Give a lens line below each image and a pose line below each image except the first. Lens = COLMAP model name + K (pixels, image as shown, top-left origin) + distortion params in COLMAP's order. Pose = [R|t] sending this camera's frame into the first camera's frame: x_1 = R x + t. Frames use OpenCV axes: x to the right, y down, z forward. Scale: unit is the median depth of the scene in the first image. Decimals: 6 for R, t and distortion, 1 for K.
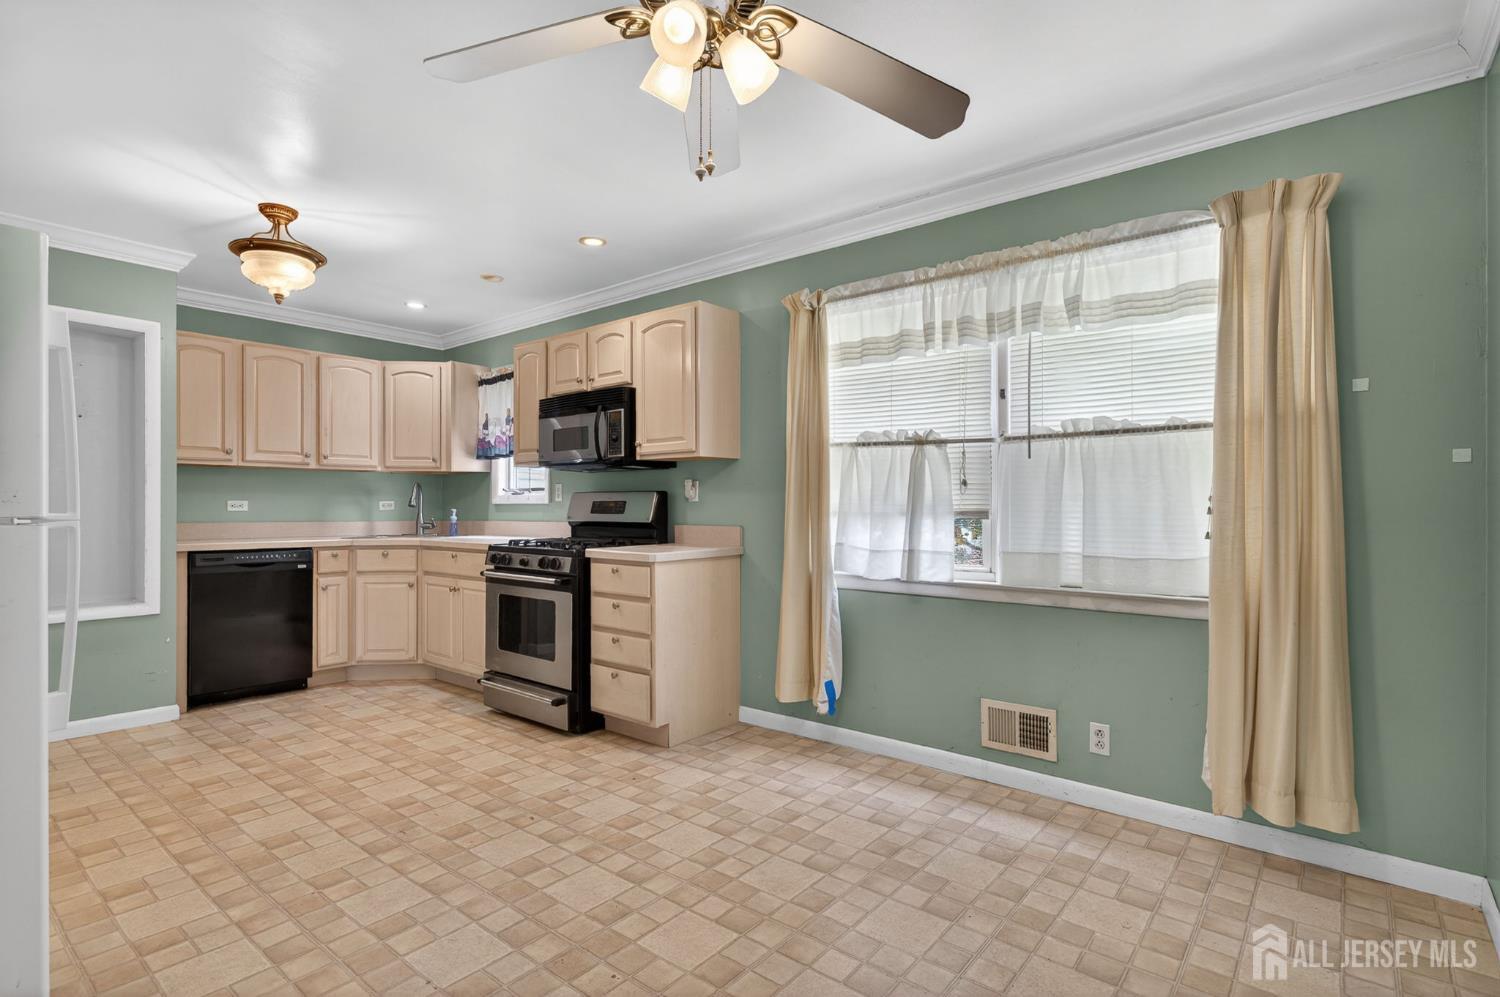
lens RADIAL K [[739.7, 0, 753.5], [0, 739.7, 505.5], [0, 0, 1]] dist [0.001511, -0.000125]
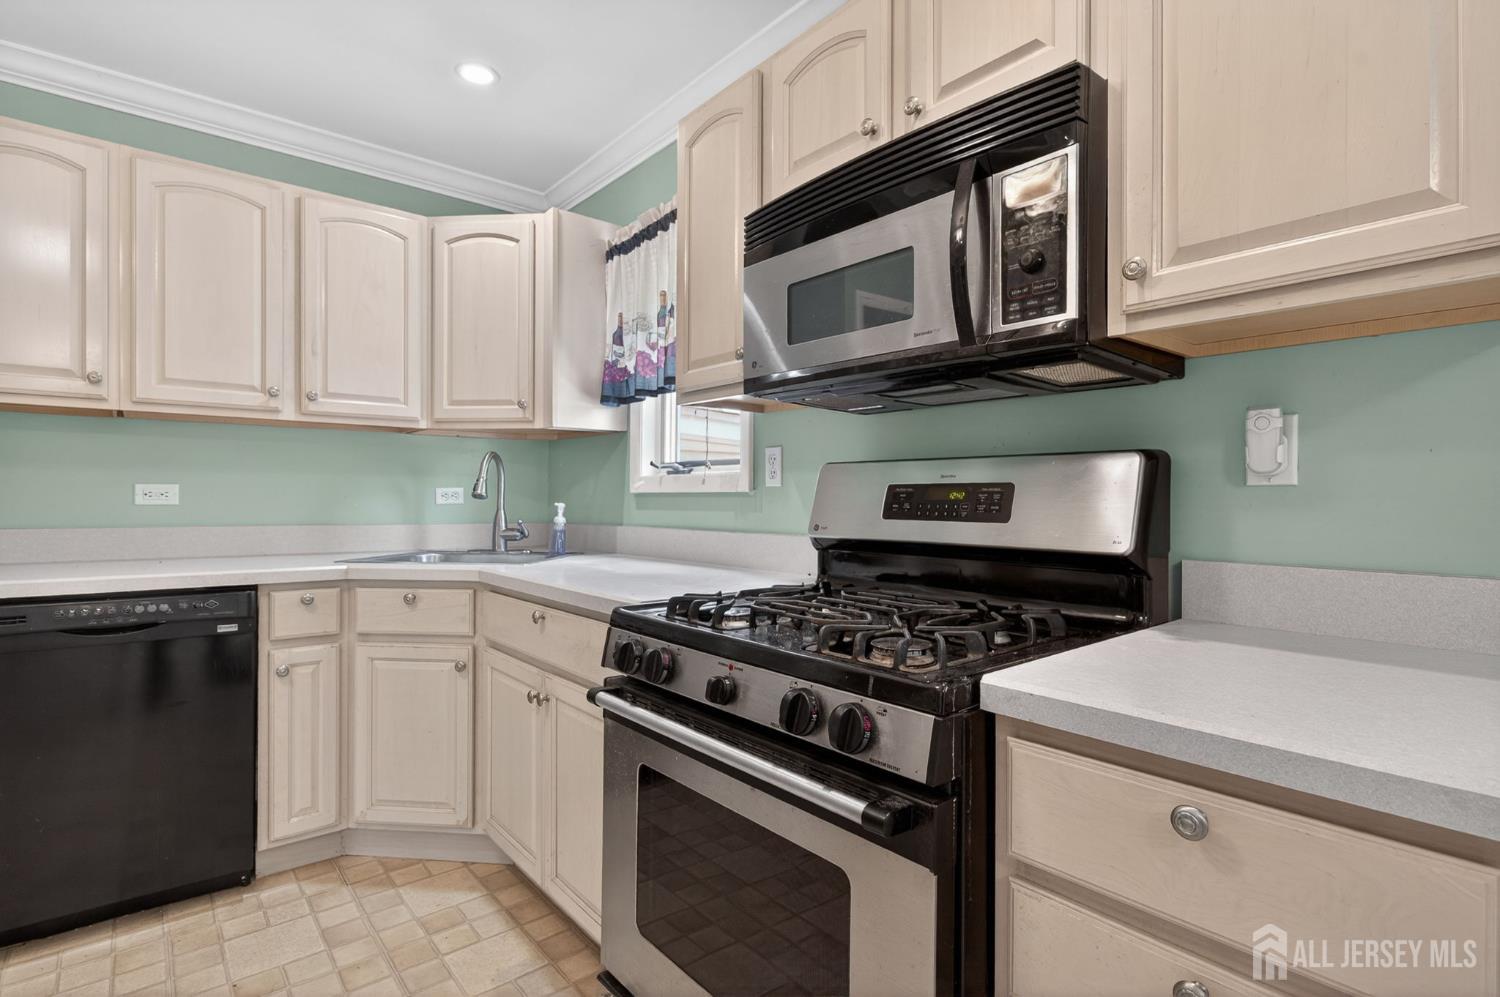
lens RADIAL K [[739.7, 0, 746.0], [0, 739.7, 497.0], [0, 0, 1]] dist [0.001511, -0.000125]
pose [[0.980908, 0.004496, -0.194419, -0.242802], [-0.004751, 0.999988, -0.000843, 0.000858], [0.194413, 0.001750, 0.980918, 0.711425]]
